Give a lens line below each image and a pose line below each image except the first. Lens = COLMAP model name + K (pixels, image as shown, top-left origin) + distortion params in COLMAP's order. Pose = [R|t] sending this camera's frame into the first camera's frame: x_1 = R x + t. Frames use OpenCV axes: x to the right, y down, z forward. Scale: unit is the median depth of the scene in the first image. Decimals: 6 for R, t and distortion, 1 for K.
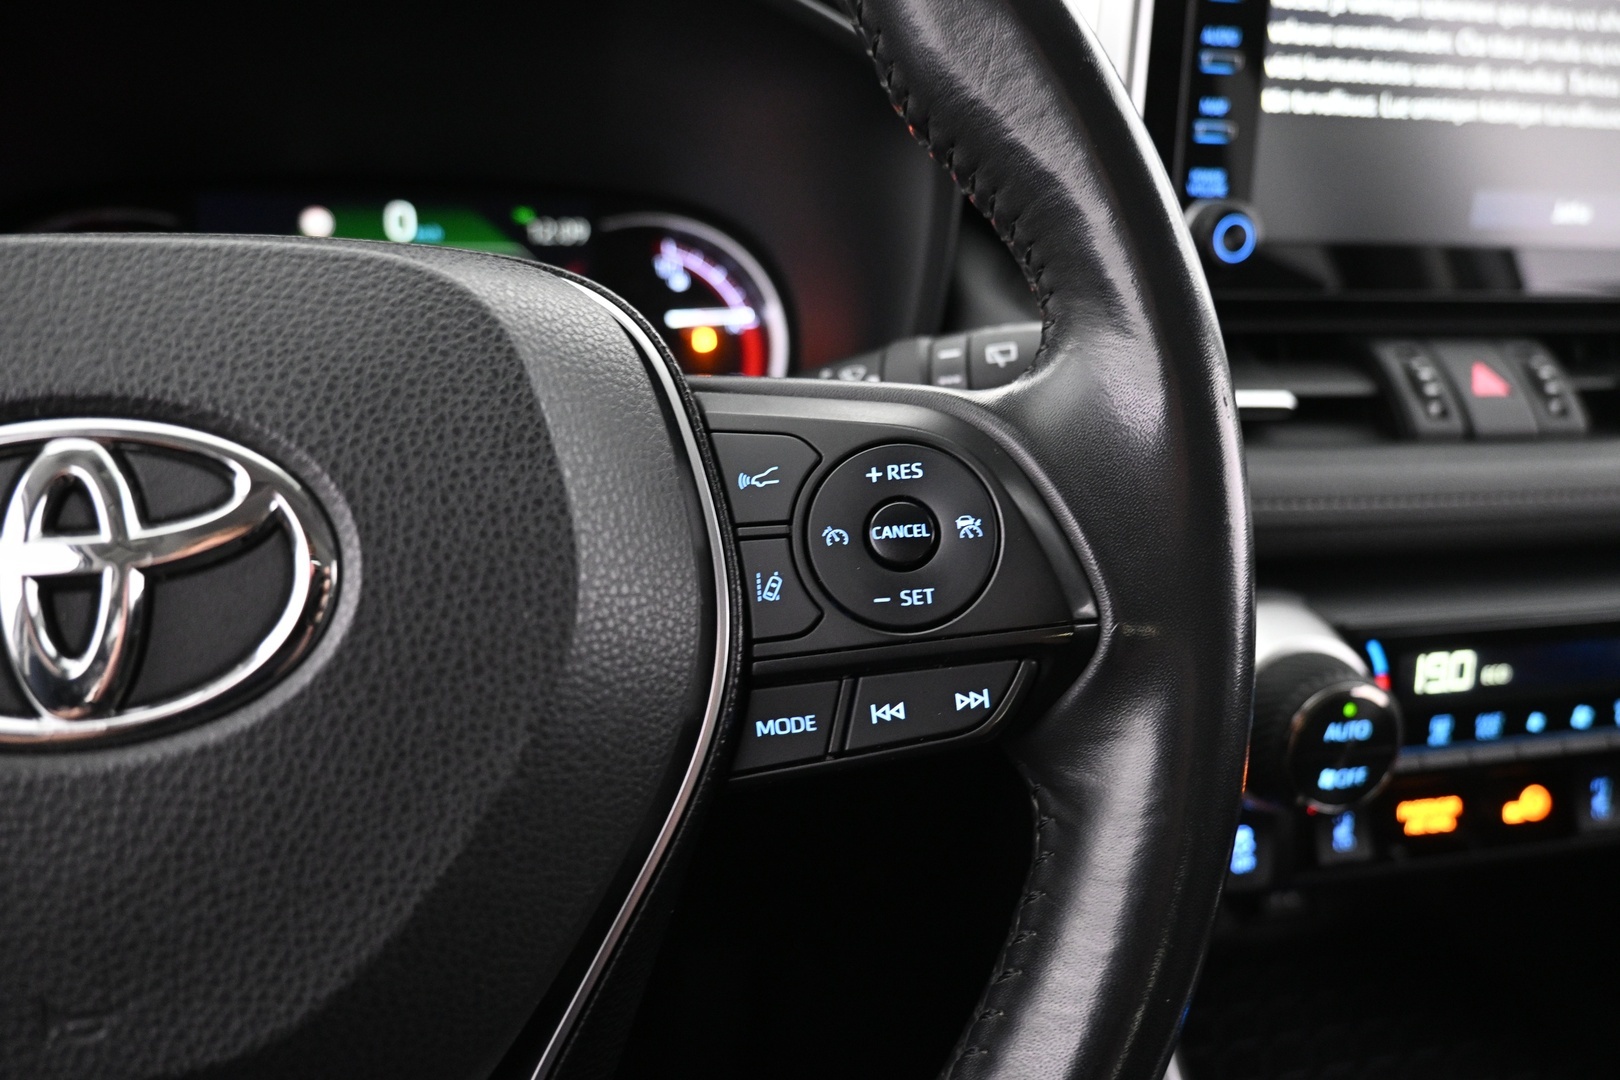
lens RADIAL K [[1058.3, 0, 801.4], [0, 1058.3, 536.0], [0, 0, 1]] dist [-0.000617, -0.014684]
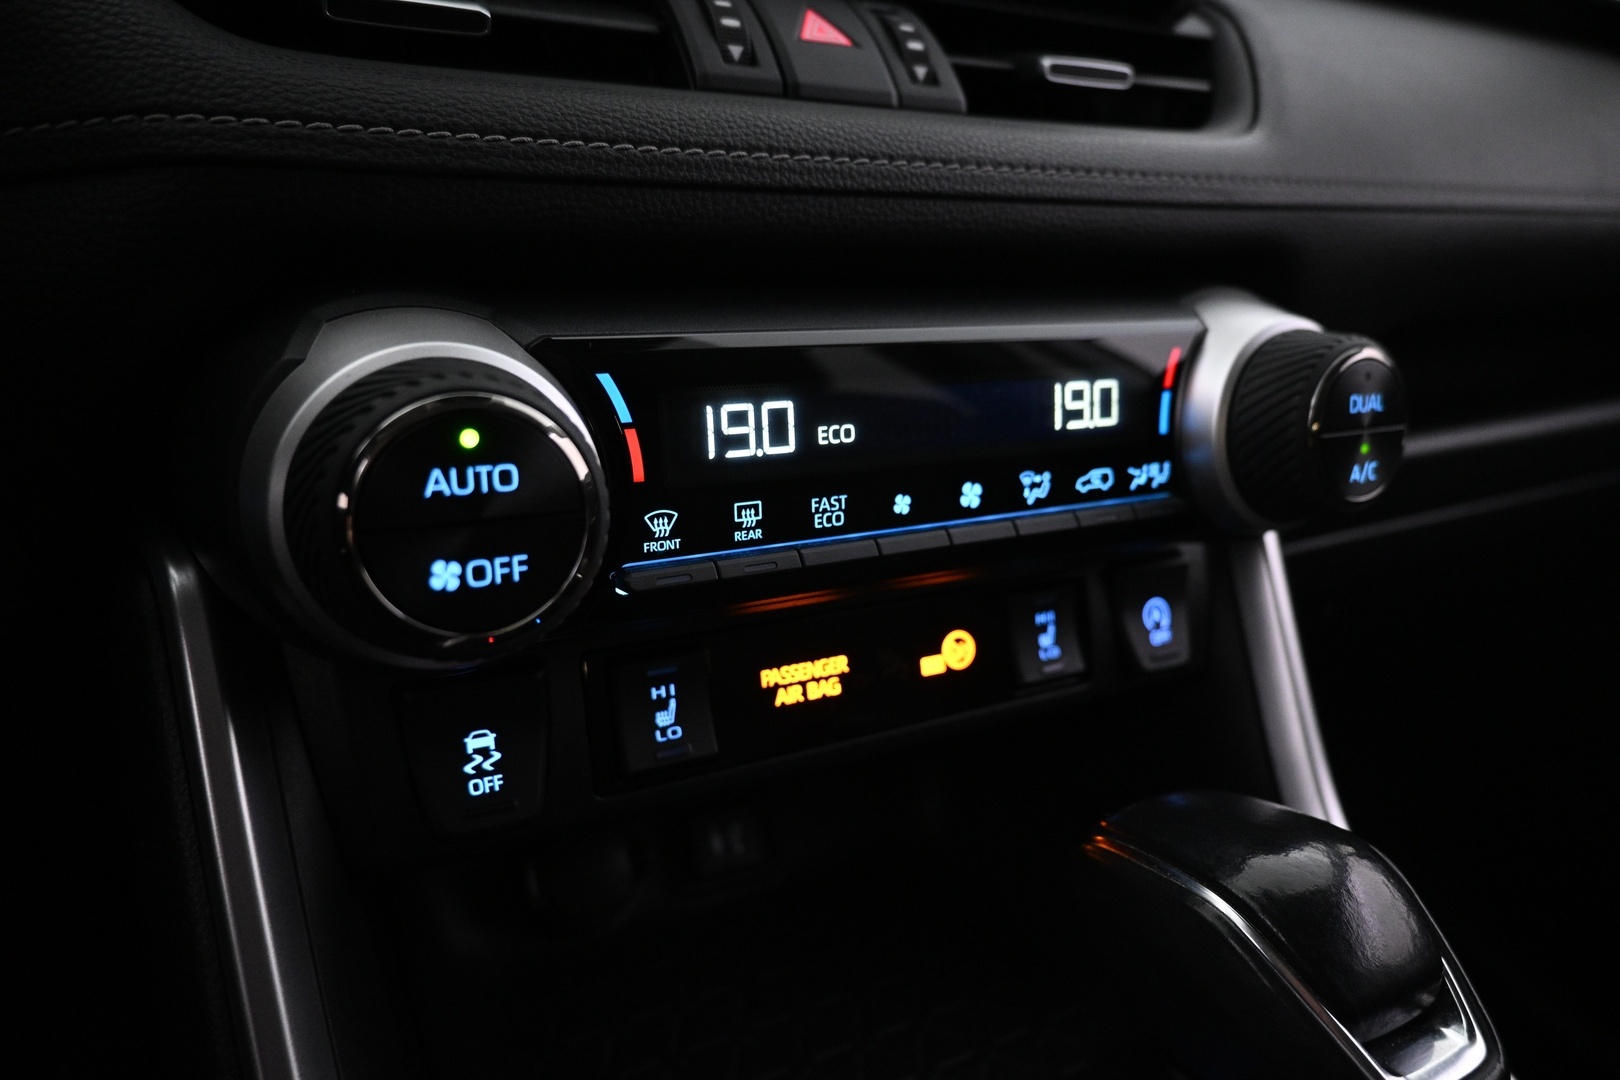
lens RADIAL K [[1058.3, 0, 801.4], [0, 1058.3, 536.0], [0, 0, 1]] dist [-0.000617, -0.014684]
pose [[0.959516, -0.074731, 0.271560, 0.456280], [0.081430, 0.996588, -0.013467, 0.201087], [-0.269627, 0.035035, 0.962327, 0.382400]]
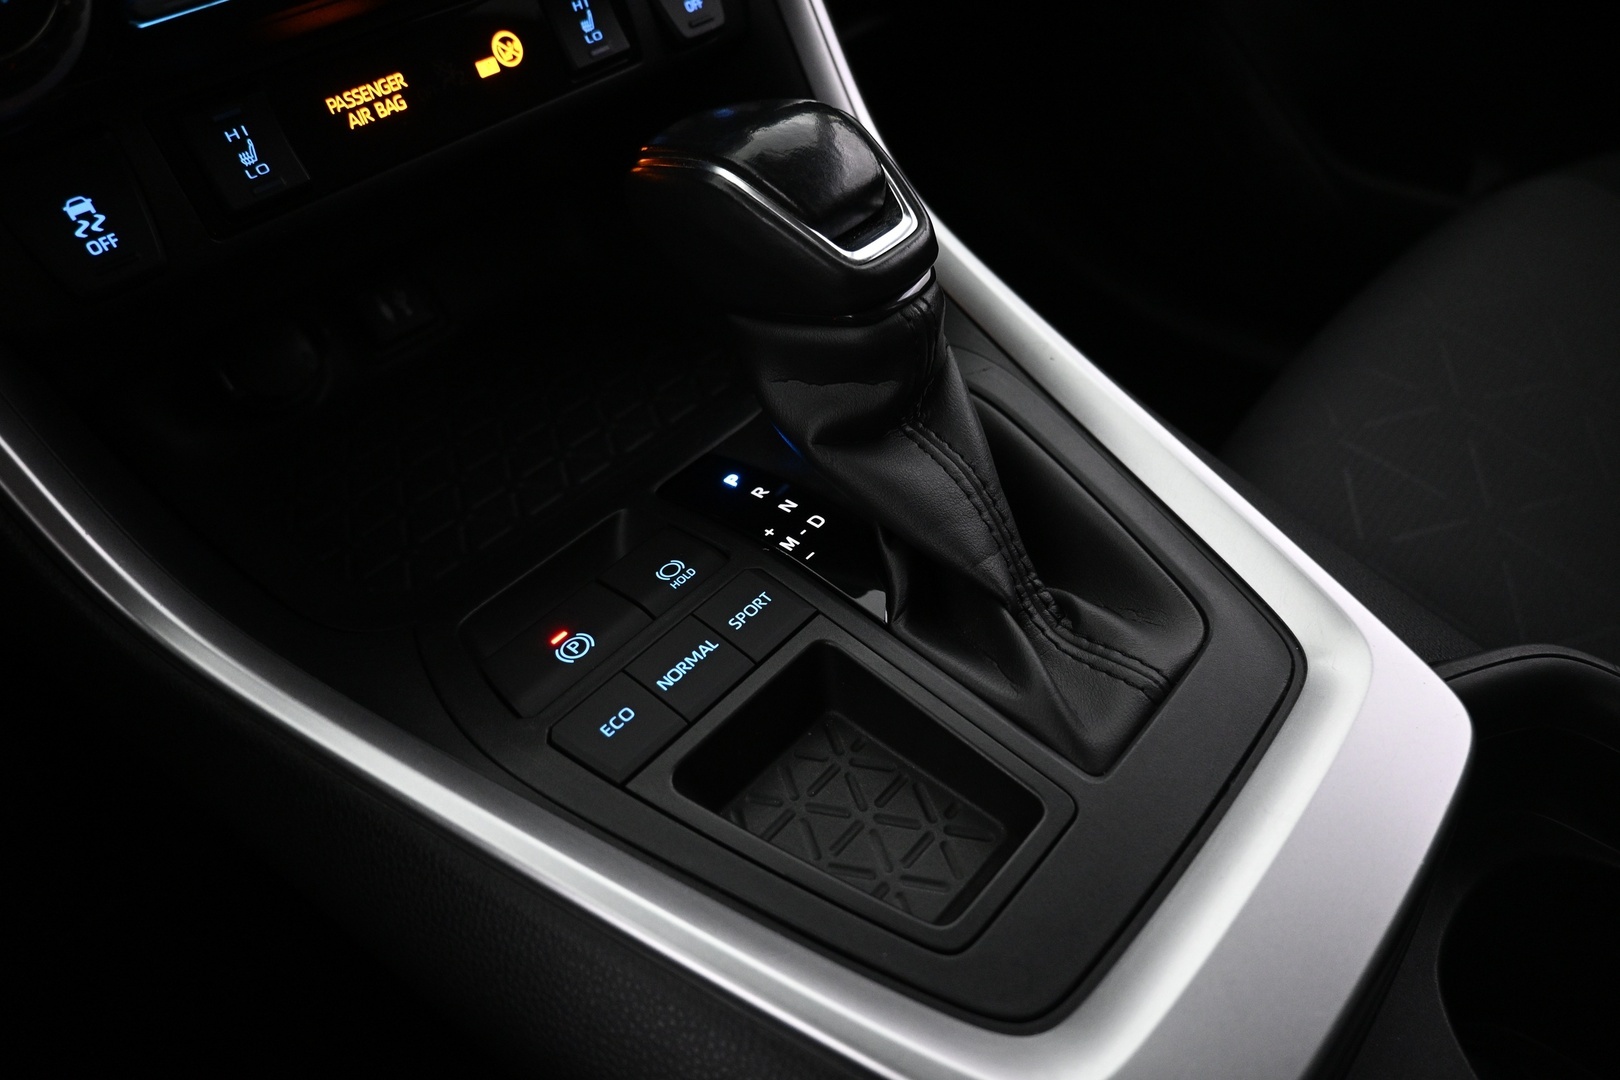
lens RADIAL K [[1058.3, 0, 801.4], [0, 1058.3, 536.0], [0, 0, 1]] dist [-0.000617, -0.014684]
pose [[0.807864, -0.463578, 0.363939, 0.466455], [0.296876, 0.853525, 0.428206, 0.321780], [-0.509138, -0.237887, 0.827157, 0.175045]]
